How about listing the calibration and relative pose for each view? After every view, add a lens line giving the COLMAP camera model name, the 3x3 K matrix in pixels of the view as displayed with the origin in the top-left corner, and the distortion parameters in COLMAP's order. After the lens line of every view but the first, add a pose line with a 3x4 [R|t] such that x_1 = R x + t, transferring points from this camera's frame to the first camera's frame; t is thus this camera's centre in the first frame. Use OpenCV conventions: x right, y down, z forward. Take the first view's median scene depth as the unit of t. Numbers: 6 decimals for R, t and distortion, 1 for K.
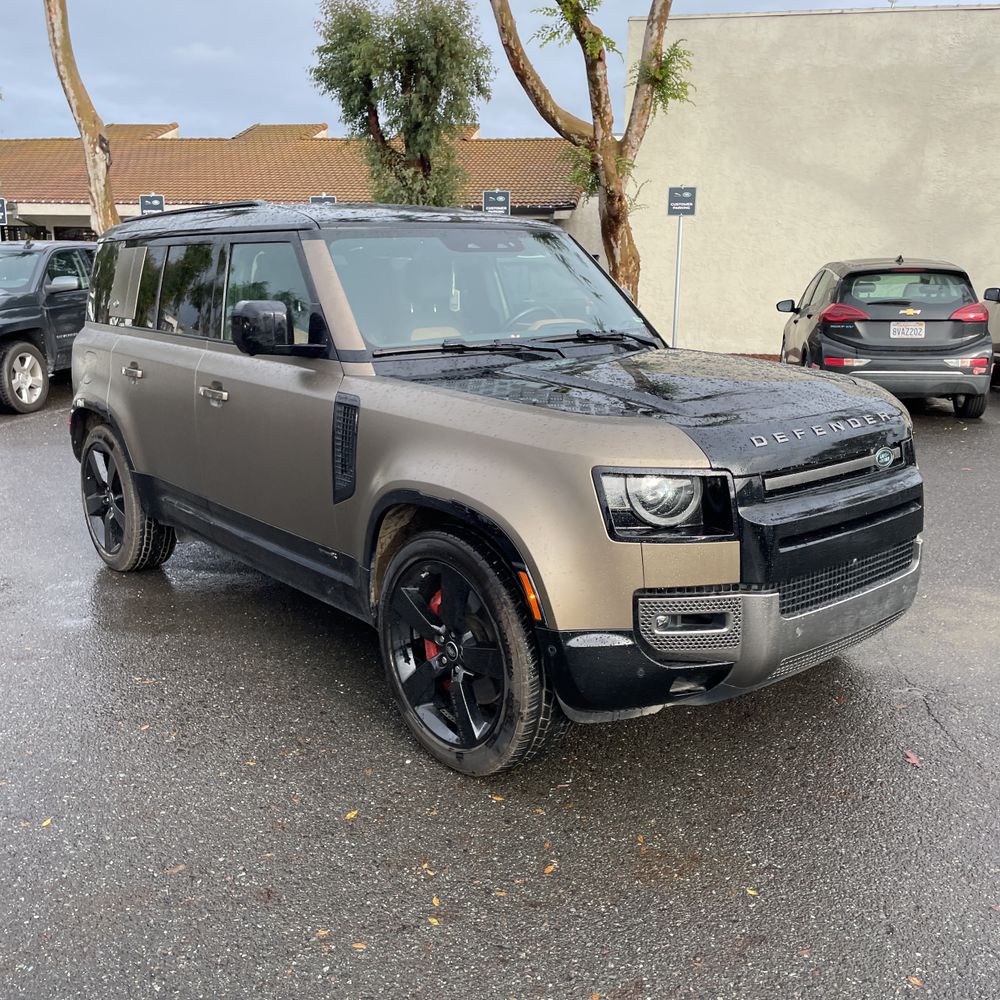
lens RADIAL K [[1003.5, 0, 499.9], [0, 1003.5, 464.3], [0, 0, 1]] dist [0.103549, -0.139951]
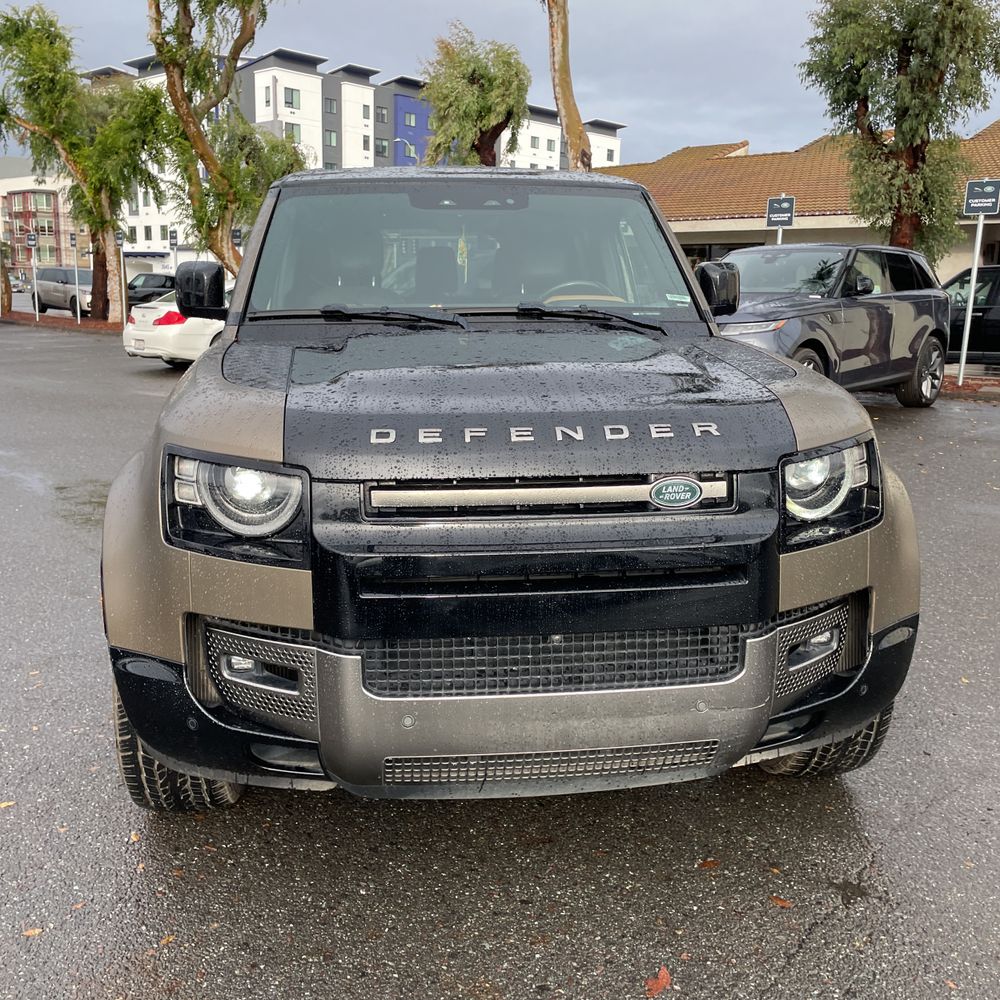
lens RADIAL K [[1003.5, 0, 499.9], [0, 1003.5, 464.3], [0, 0, 1]] dist [0.103549, -0.139951]
pose [[0.835234, 0.105127, -0.539753, 0.138530], [-0.116068, 0.993145, 0.013827, -0.004488], [0.537506, 0.051099, 0.841710, 0.090991]]
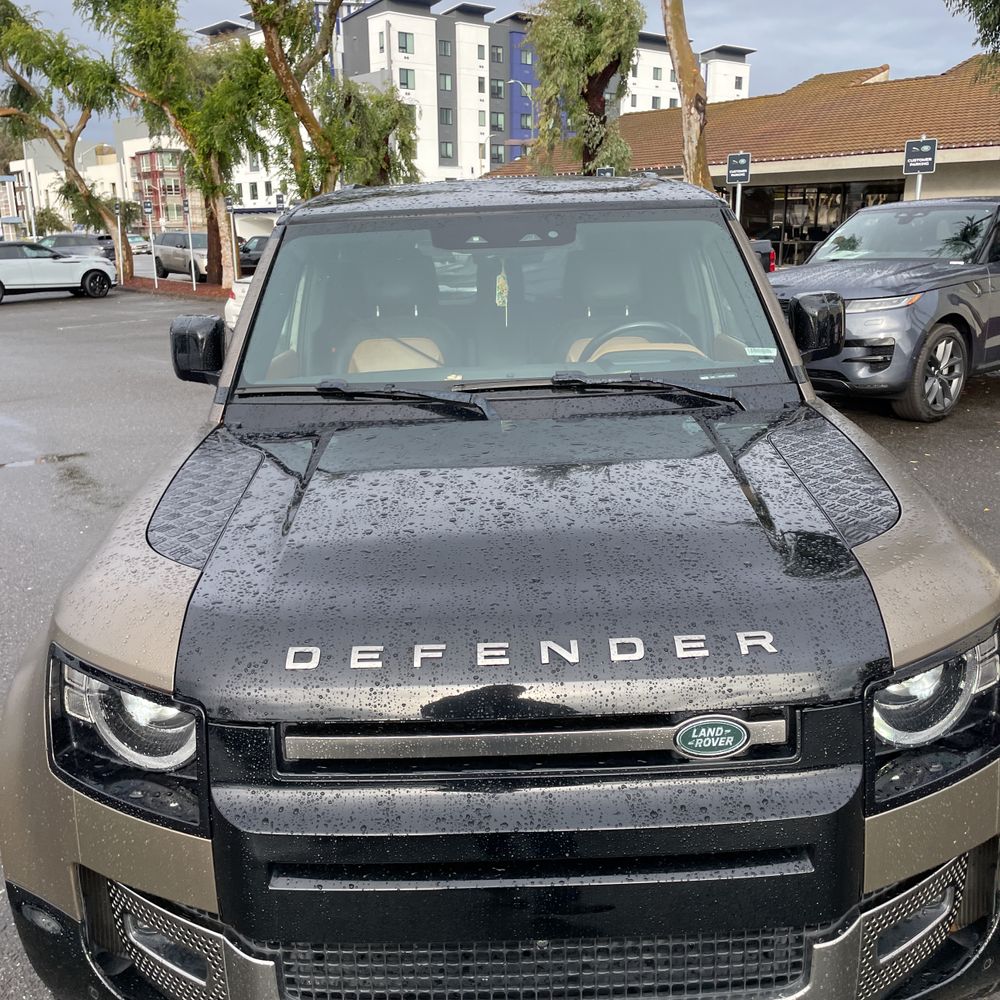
lens RADIAL K [[1010.5, 0, 500.8], [0, 1010.5, 473.4], [0, 0, 1]] dist [0.101832, -0.148572]
pose [[0.765865, 0.134733, -0.628727, 0.127620], [-0.101515, 0.990873, 0.088682, -0.033913], [0.634937, -0.004093, 0.772553, 0.131398]]
